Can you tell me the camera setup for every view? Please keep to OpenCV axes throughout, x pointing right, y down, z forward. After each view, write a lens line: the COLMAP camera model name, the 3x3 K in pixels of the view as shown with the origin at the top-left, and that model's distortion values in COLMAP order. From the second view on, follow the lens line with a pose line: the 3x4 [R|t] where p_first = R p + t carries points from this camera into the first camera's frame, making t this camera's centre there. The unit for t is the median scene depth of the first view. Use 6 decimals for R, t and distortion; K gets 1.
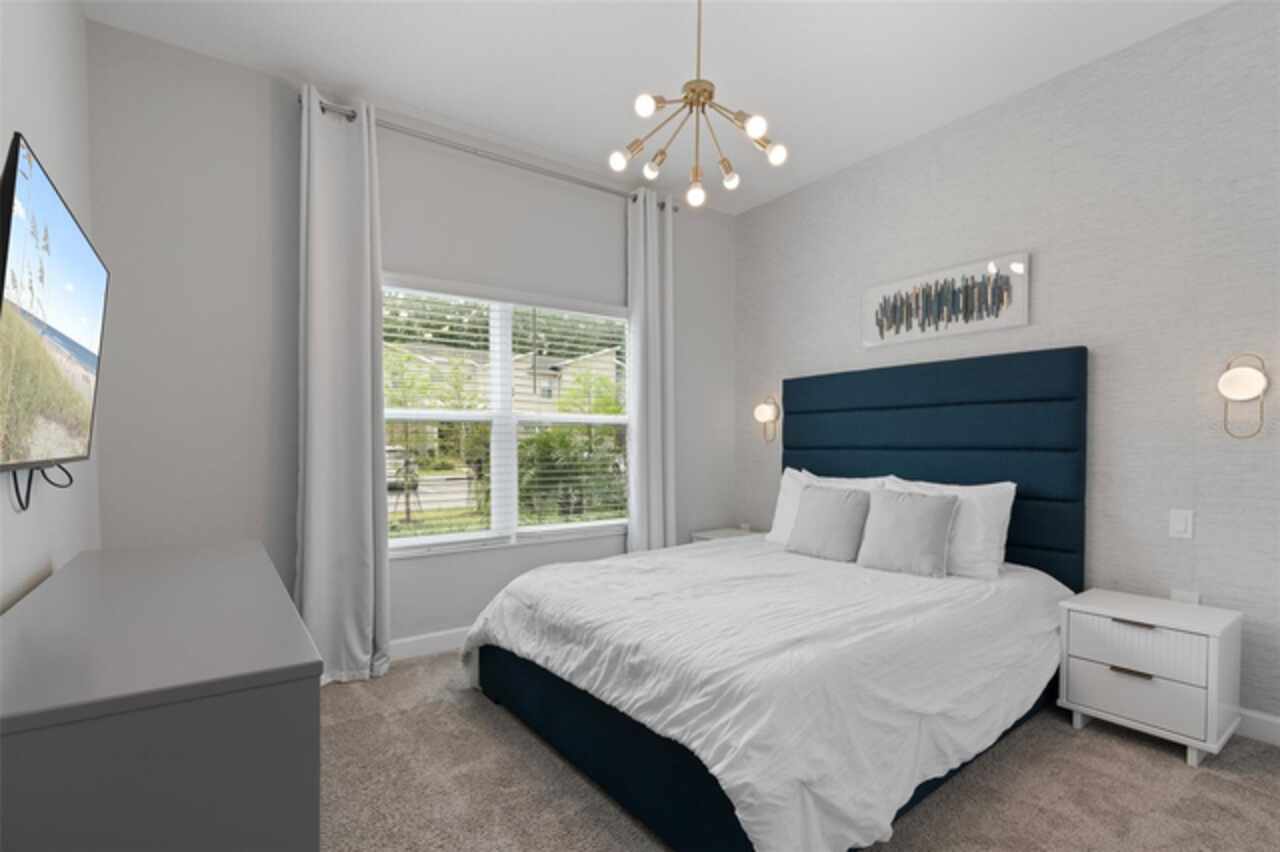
lens RADIAL K [[575.5, 0, 634.1], [0, 575.5, 434.9], [0, 0, 1]] dist [-0.009859, 0.000401]
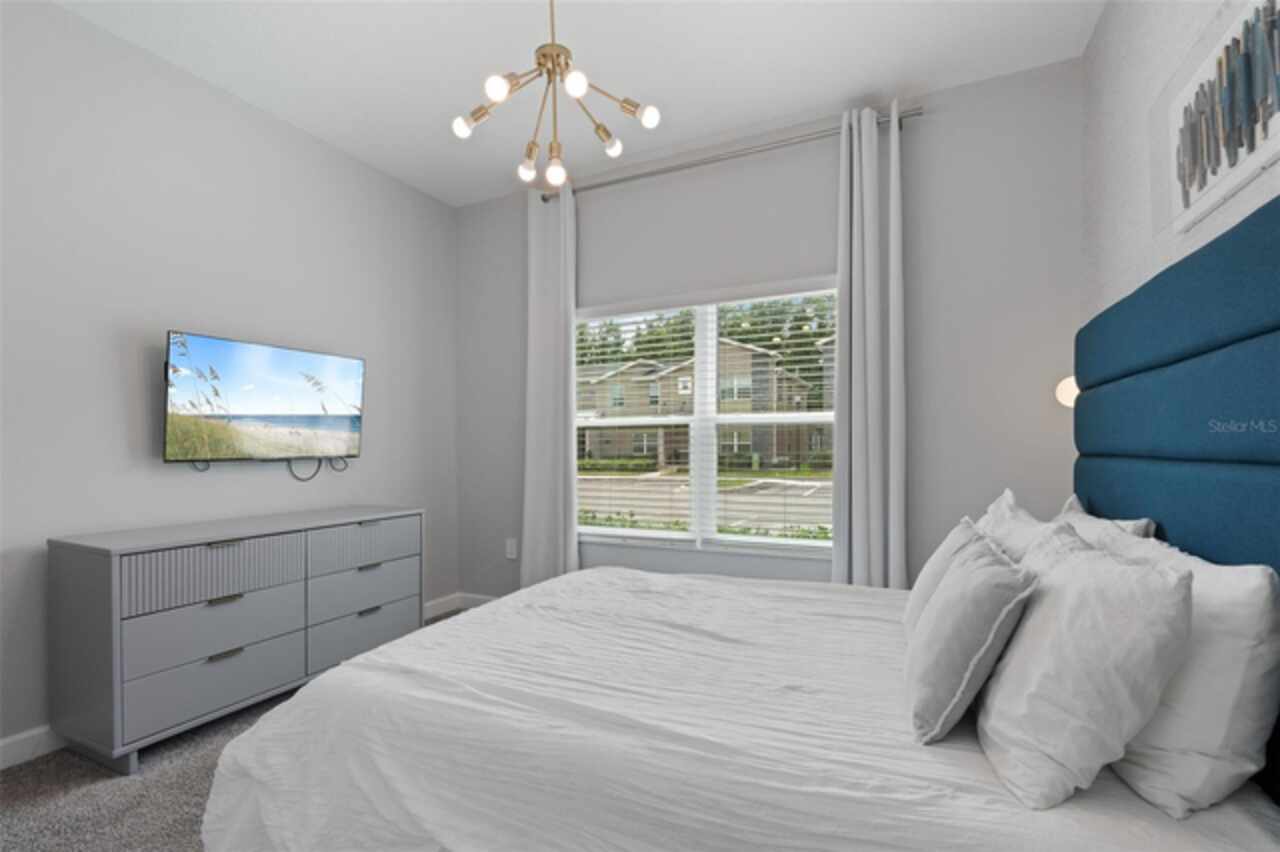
lens RADIAL K [[575.5, 0, 635.9], [0, 575.5, 436.4], [0, 0, 1]] dist [-0.009859, 0.000401]
pose [[0.501712, -0.016625, -0.864875, 0.647011], [0.019783, 0.999774, -0.007743, 0.003139], [0.864808, -0.013225, 0.501928, 0.449382]]
